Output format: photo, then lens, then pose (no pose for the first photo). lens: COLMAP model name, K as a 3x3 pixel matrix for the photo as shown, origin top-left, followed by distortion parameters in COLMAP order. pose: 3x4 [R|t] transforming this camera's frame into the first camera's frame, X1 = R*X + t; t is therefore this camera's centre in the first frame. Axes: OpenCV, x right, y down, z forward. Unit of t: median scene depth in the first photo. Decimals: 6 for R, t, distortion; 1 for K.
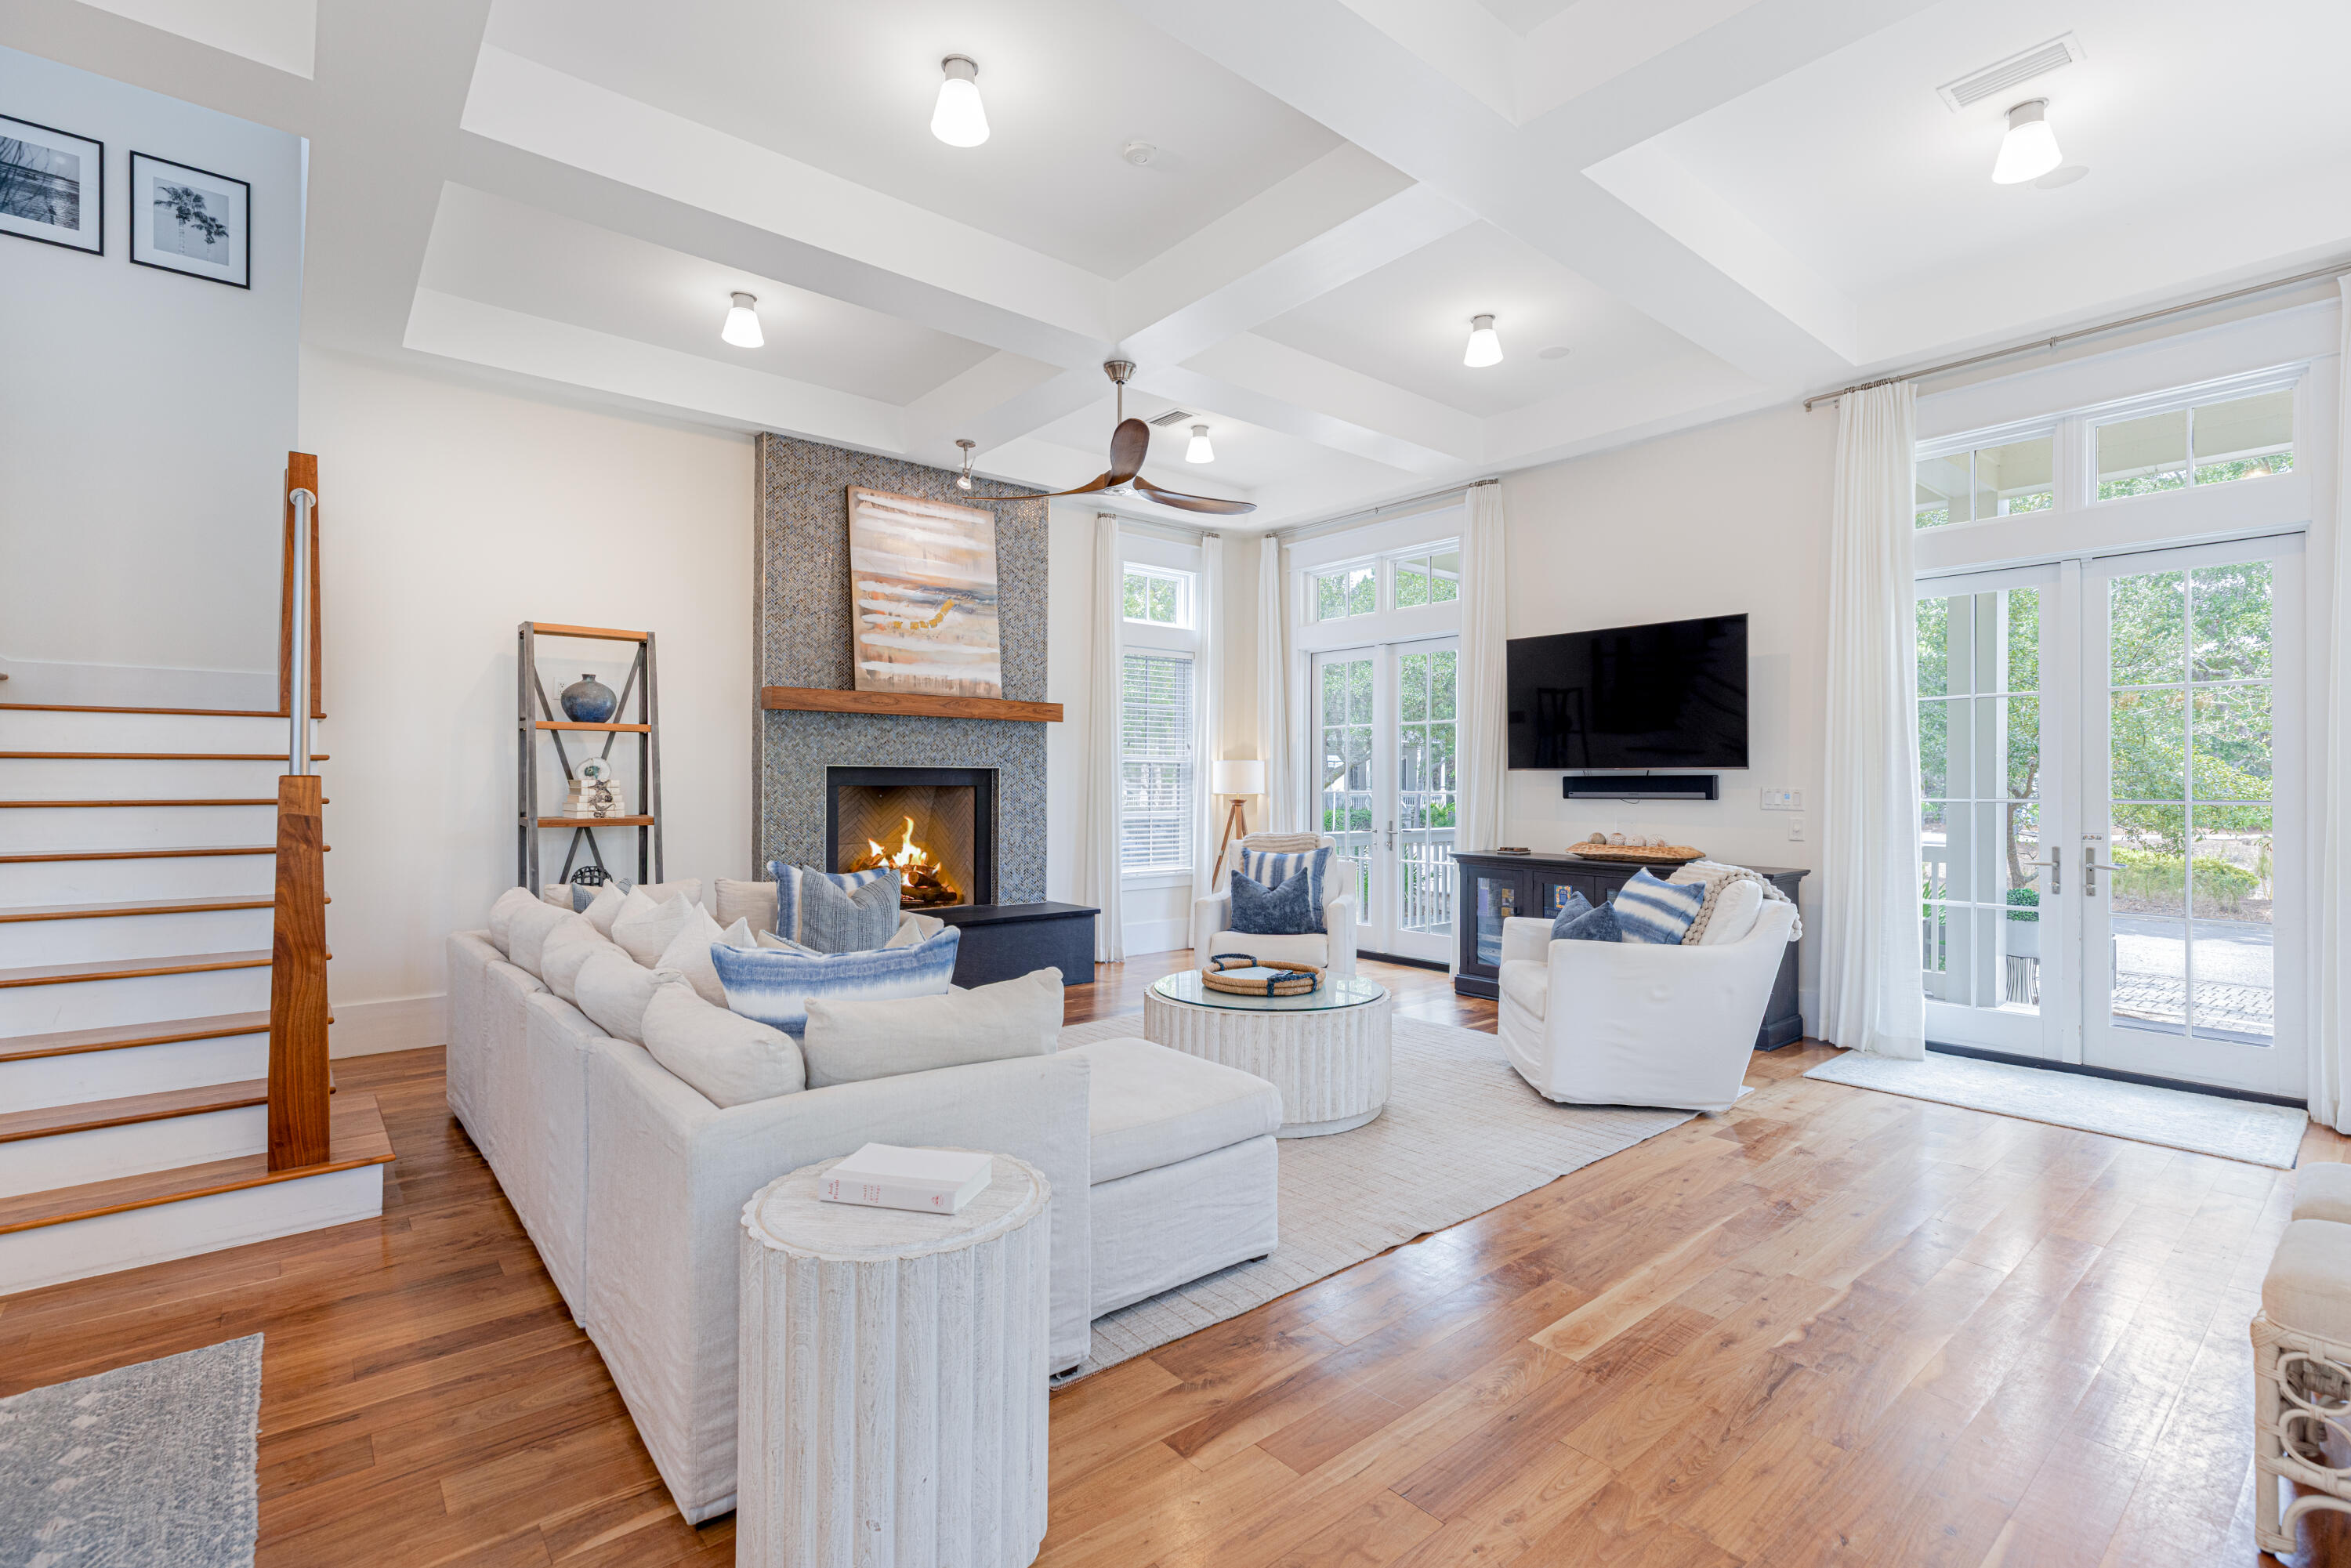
lens RADIAL K [[1065.7, 0, 1174.9], [0, 1065.7, 780.9], [0, 0, 1]] dist [0.001489, 0.001028]
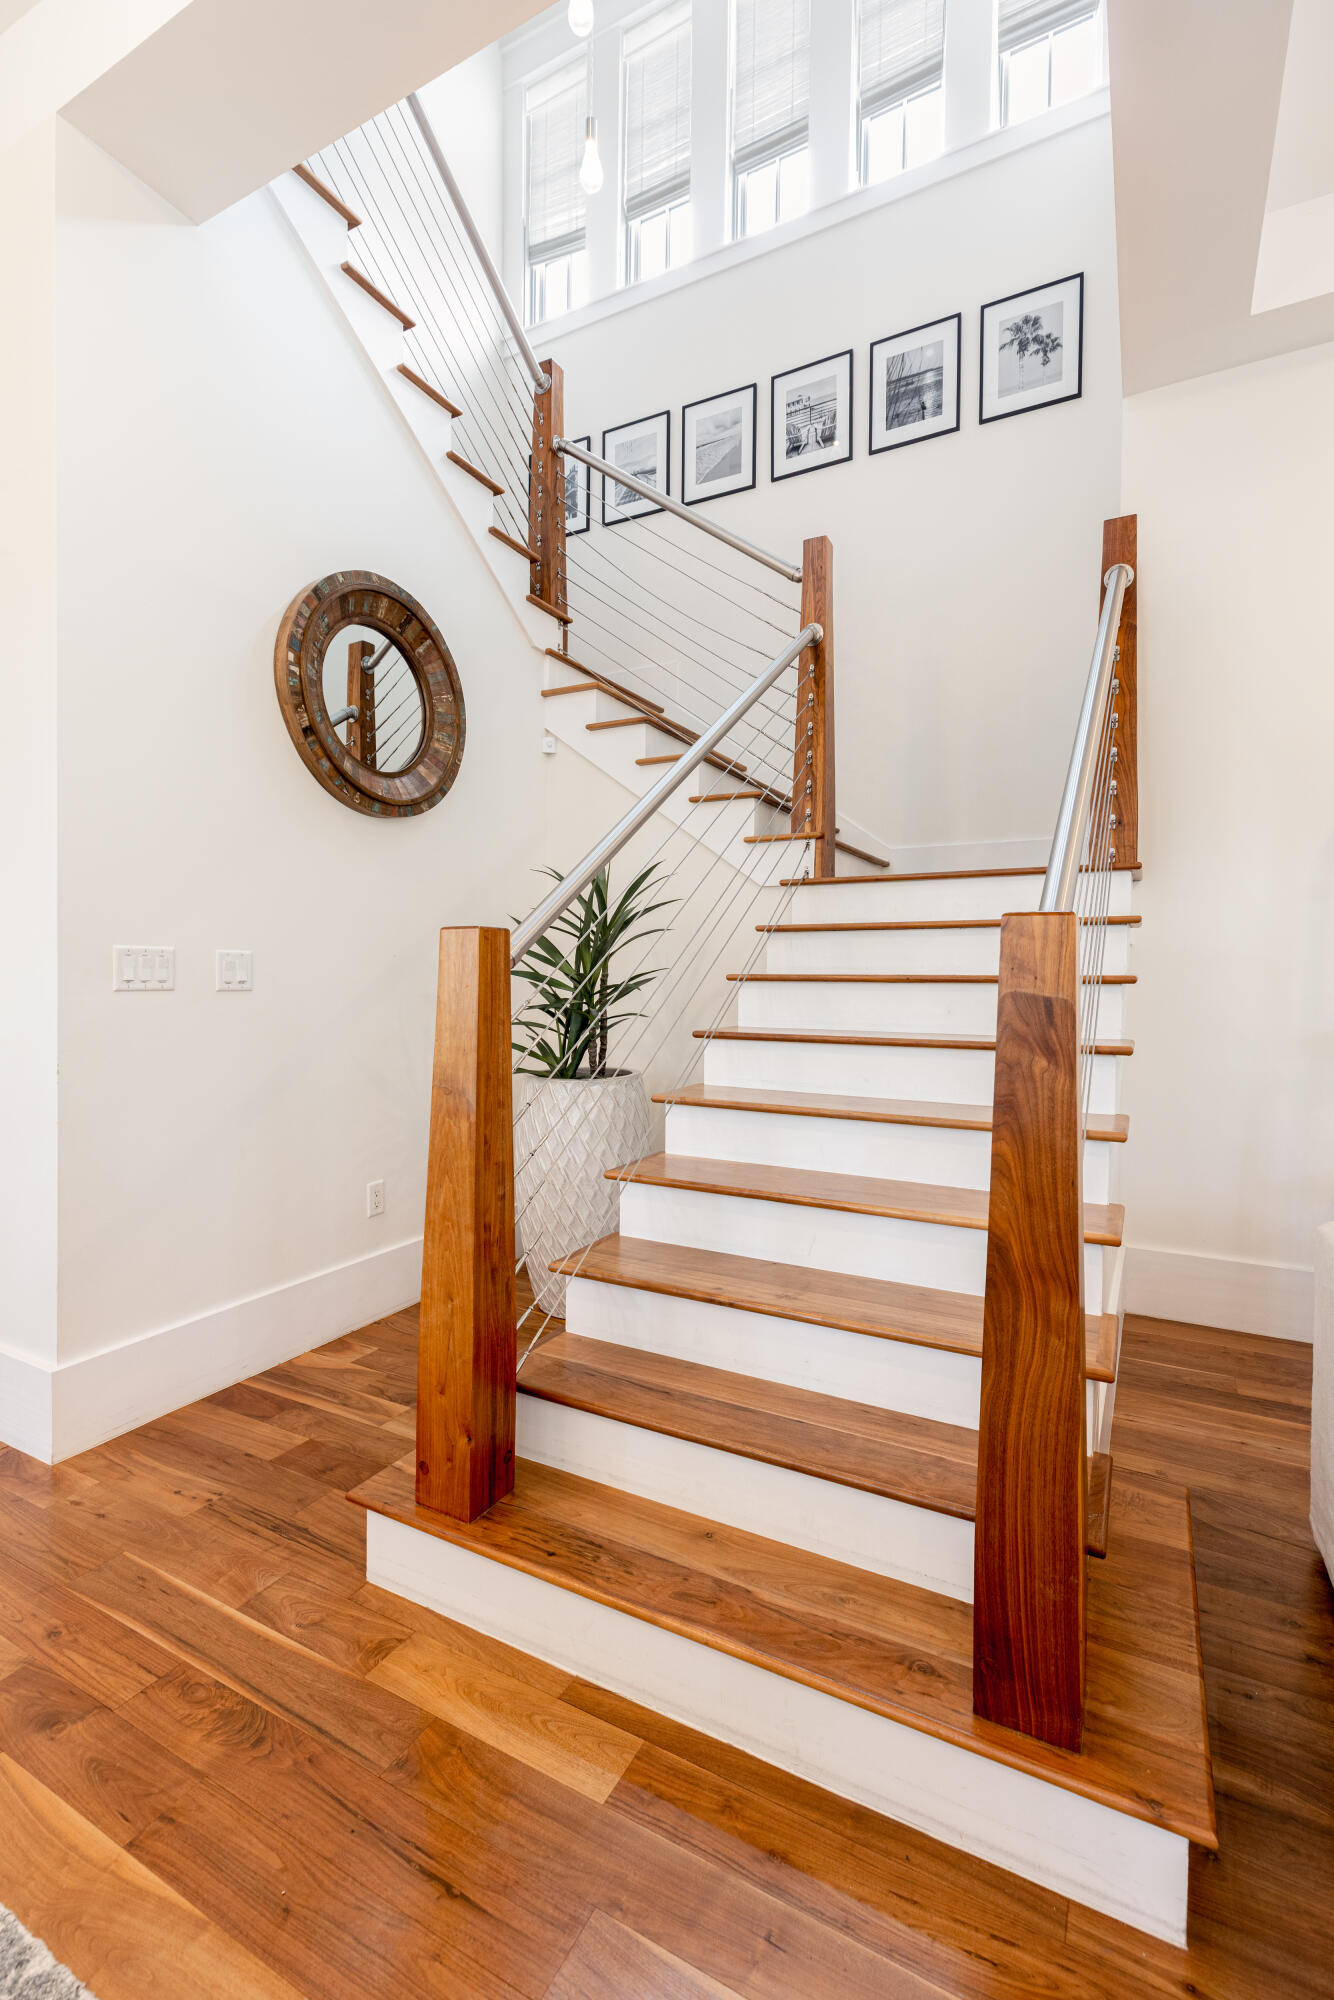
lens RADIAL K [[906.6, 0, 672.2], [0, 906.6, 990.2], [0, 0, 1]] dist [0.001489, 0.001028]
pose [[0.377630, 0.015702, -0.925823, -0.243465], [-0.005642, 0.999877, 0.014657, 0.011822], [0.925939, -0.000311, 0.377672, 0.334735]]
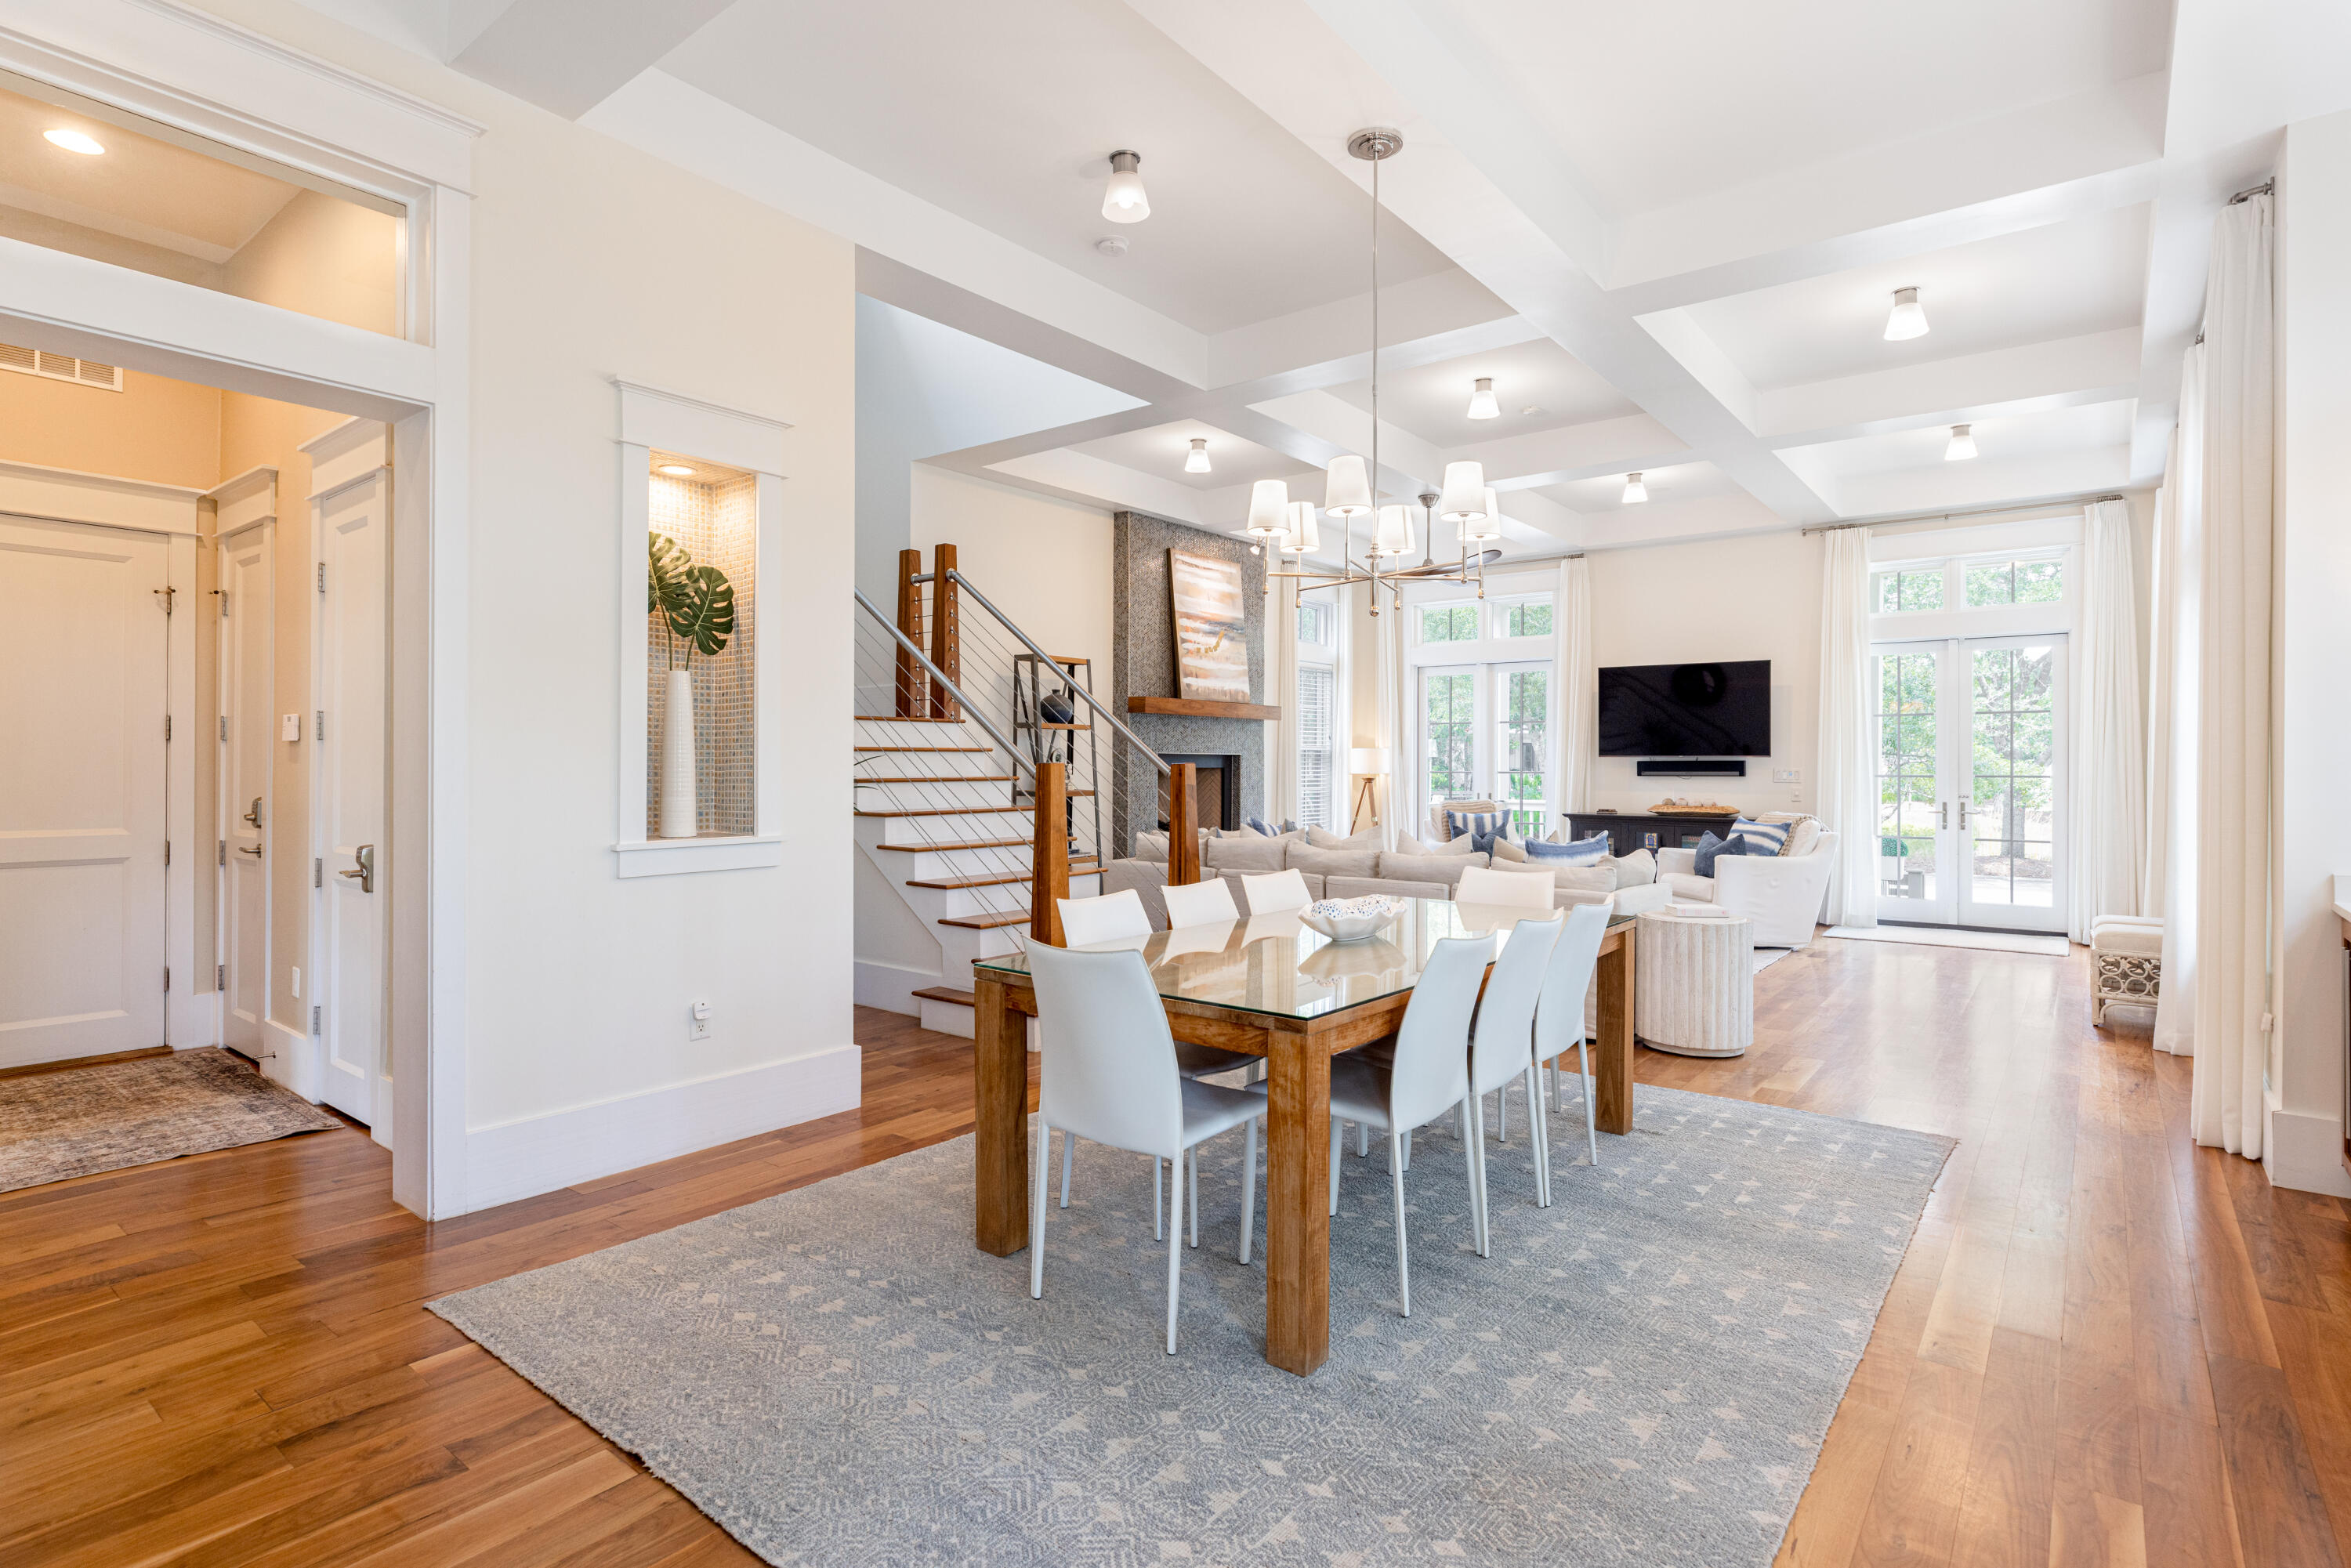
lens RADIAL K [[1167.4, 0, 1175.4], [0, 1167.4, 768.2], [0, 0, 1]] dist [-0.003235, -0.000613]
pose [[0.979672, -0.001821, 0.200600, -0.604479], [0.000620, 0.999982, 0.006046, -0.004495], [-0.200607, -0.005799, 0.979655, -0.470567]]
